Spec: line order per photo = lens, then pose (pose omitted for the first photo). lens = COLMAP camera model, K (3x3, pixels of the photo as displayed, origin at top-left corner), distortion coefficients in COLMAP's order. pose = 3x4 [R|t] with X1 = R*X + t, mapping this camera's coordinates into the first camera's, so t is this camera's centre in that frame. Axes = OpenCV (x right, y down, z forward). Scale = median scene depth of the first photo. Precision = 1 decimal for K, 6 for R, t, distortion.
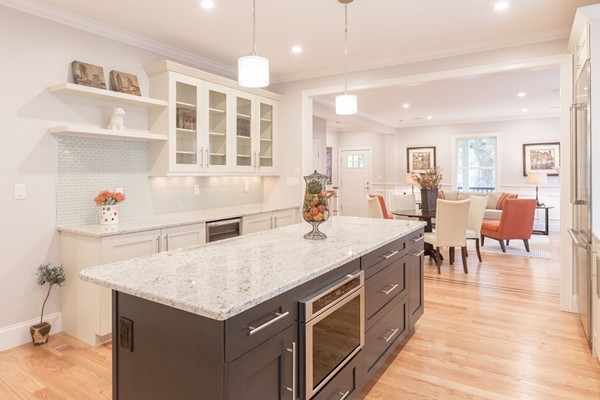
lens RADIAL K [[375.4, 0, 305.9], [0, 375.4, 176.6], [0, 0, 1]] dist [-0.007214, -0.001668]
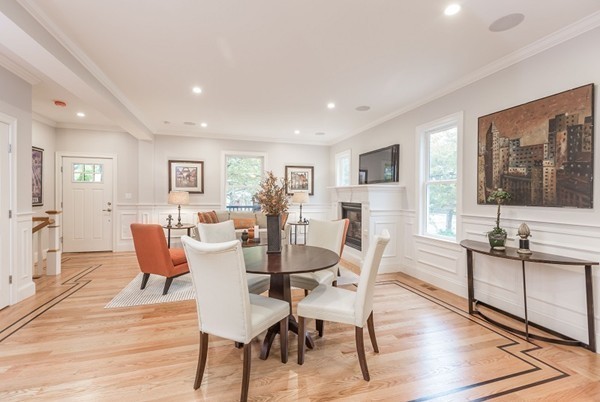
lens RADIAL K [[264.1, 0, 297.9], [0, 264.1, 200.1], [0, 0, 1]] dist [-0.003461, -0.000335]
pose [[0.665057, -0.006153, 0.746767, 0.023748], [-0.003338, 0.999932, 0.011212, 0.003700], [-0.746785, -0.009949, 0.664991, 0.390215]]
